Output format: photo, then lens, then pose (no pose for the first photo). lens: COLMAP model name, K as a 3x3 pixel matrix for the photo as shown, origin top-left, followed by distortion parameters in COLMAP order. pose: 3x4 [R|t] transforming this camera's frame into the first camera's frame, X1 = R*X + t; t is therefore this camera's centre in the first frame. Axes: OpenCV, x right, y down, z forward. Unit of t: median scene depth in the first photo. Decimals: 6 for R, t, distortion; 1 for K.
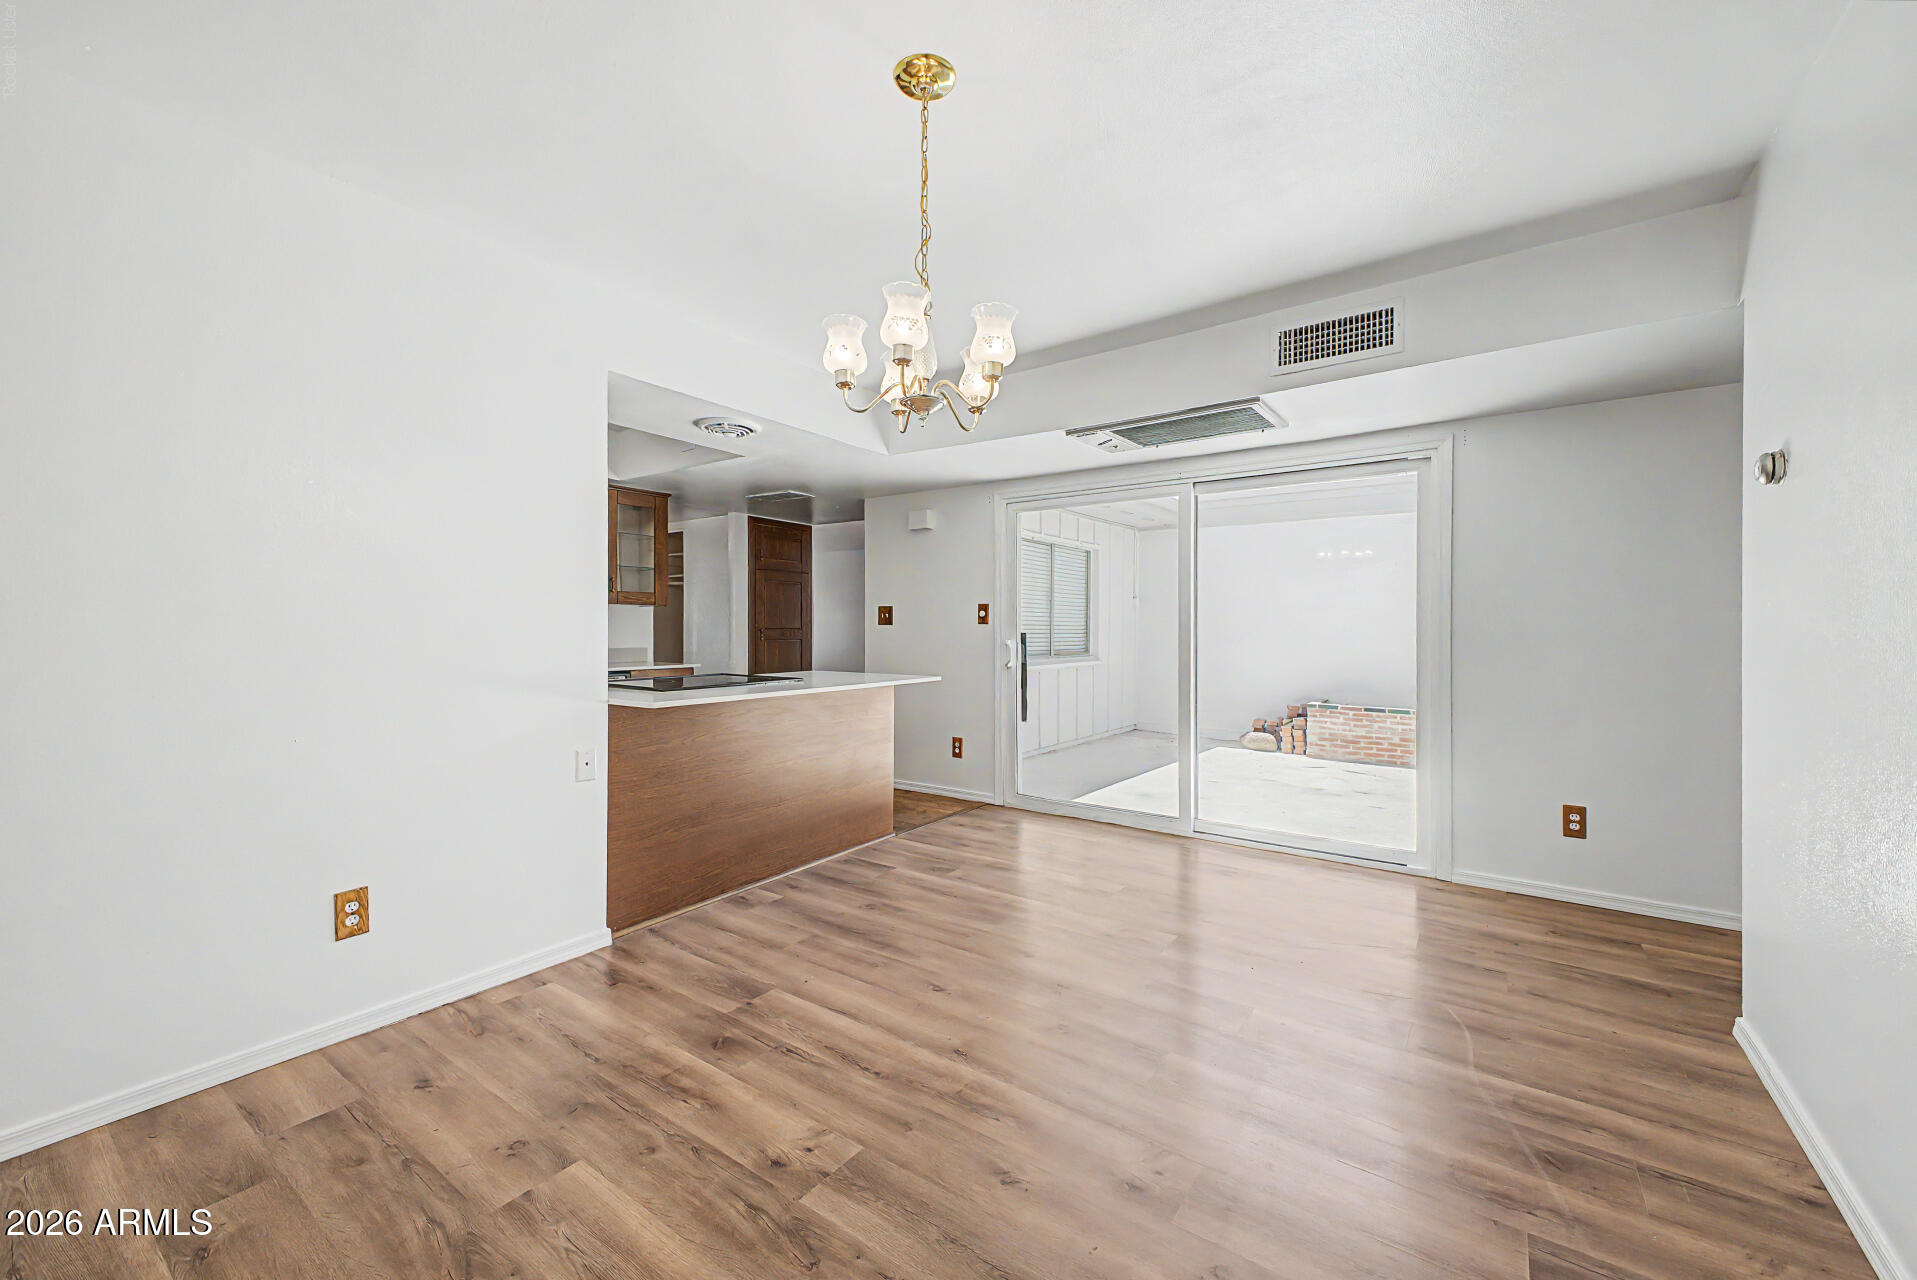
lens RADIAL K [[759.3, 0, 962.4], [0, 759.3, 630.4], [0, 0, 1]] dist [0.018069, -0.000281]
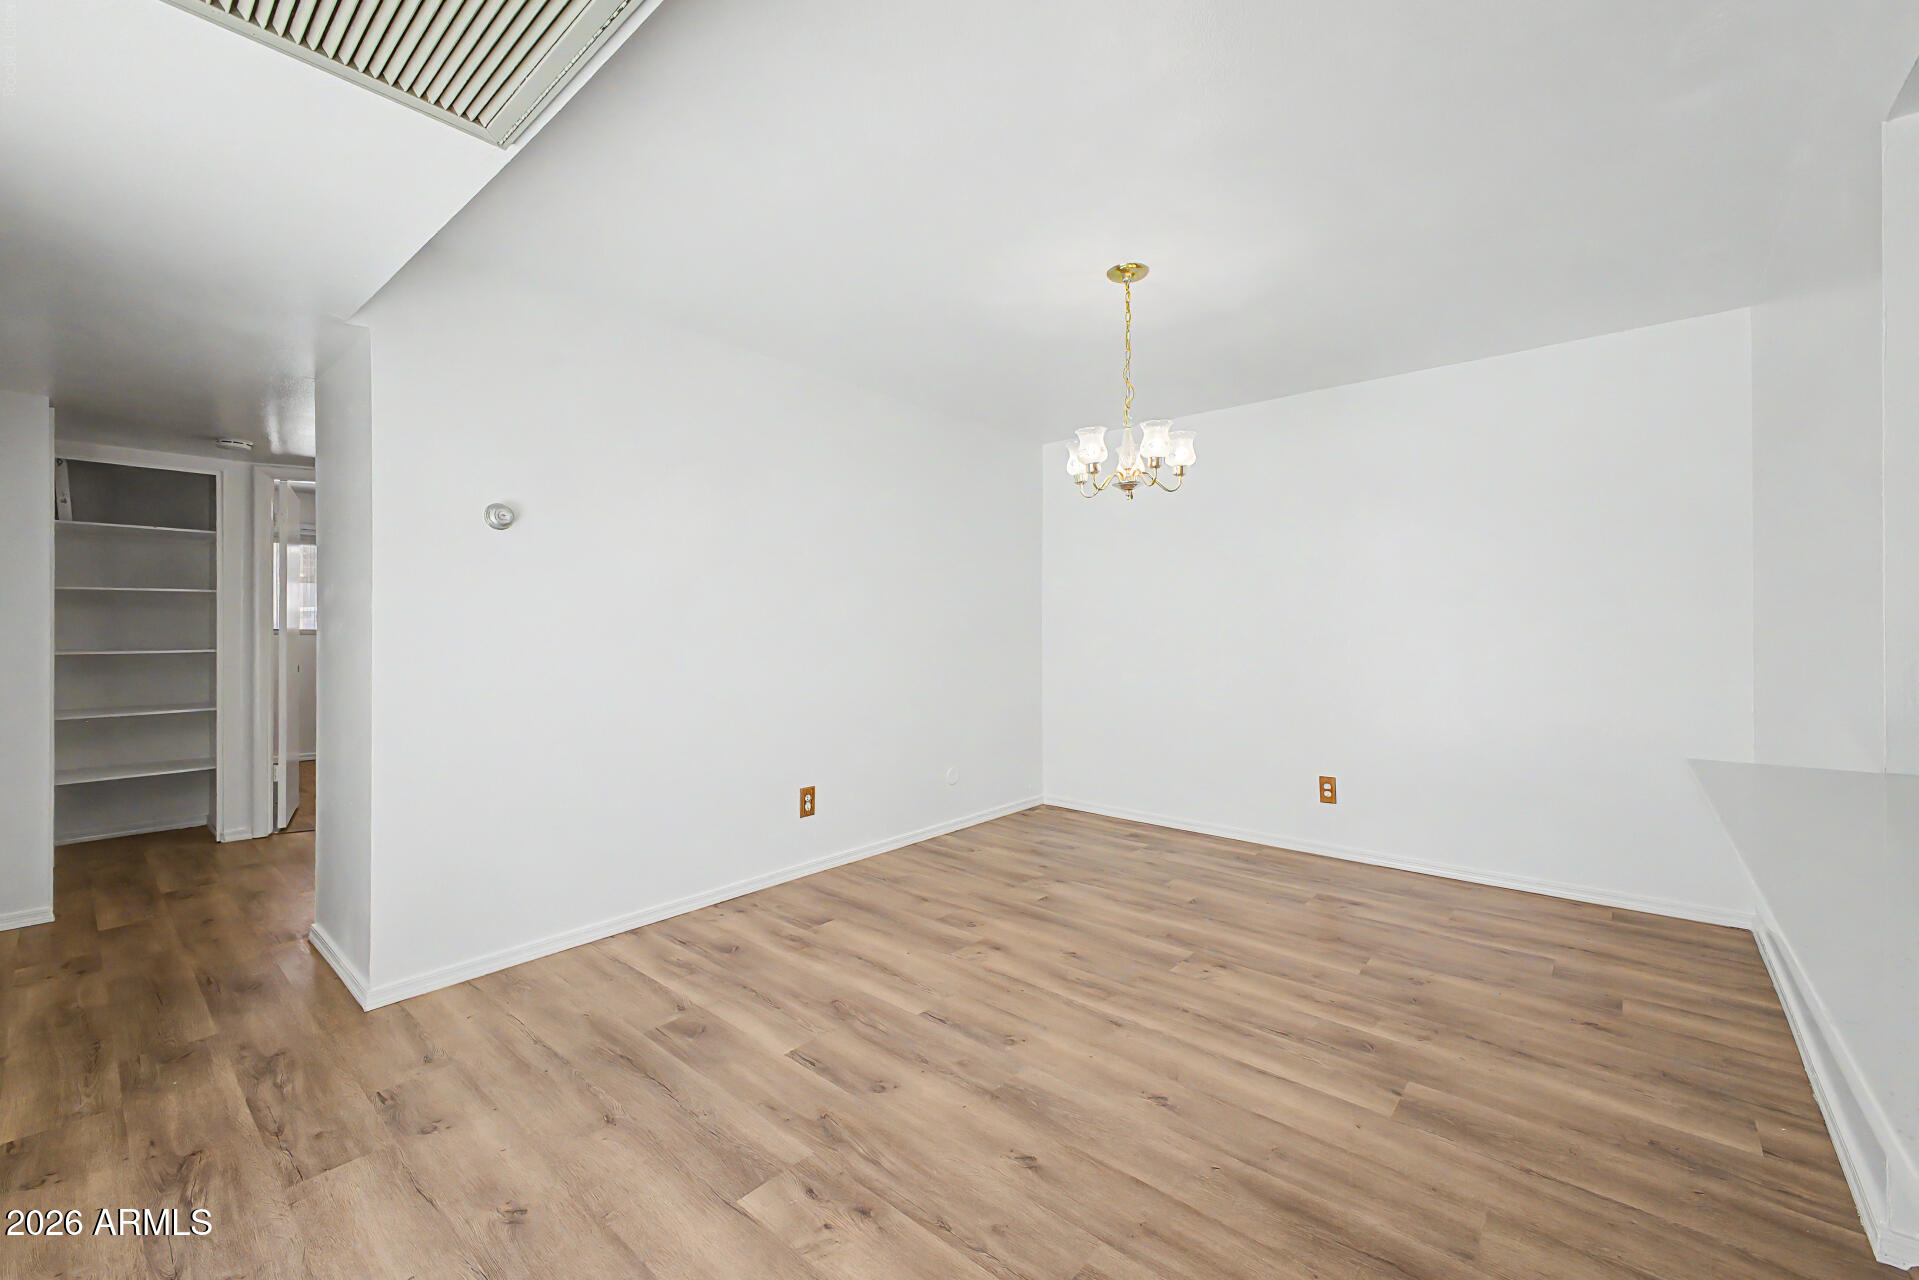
lens RADIAL K [[760.1, 0, 963.4], [0, 760.1, 630.4], [0, 0, 1]] dist [0.018069, -0.000281]
pose [[-0.995379, -0.001627, 0.096007, 0.115907], [-0.001356, 0.999995, 0.002885, 0.006921], [-0.096011, 0.002741, -0.995376, 2.273328]]
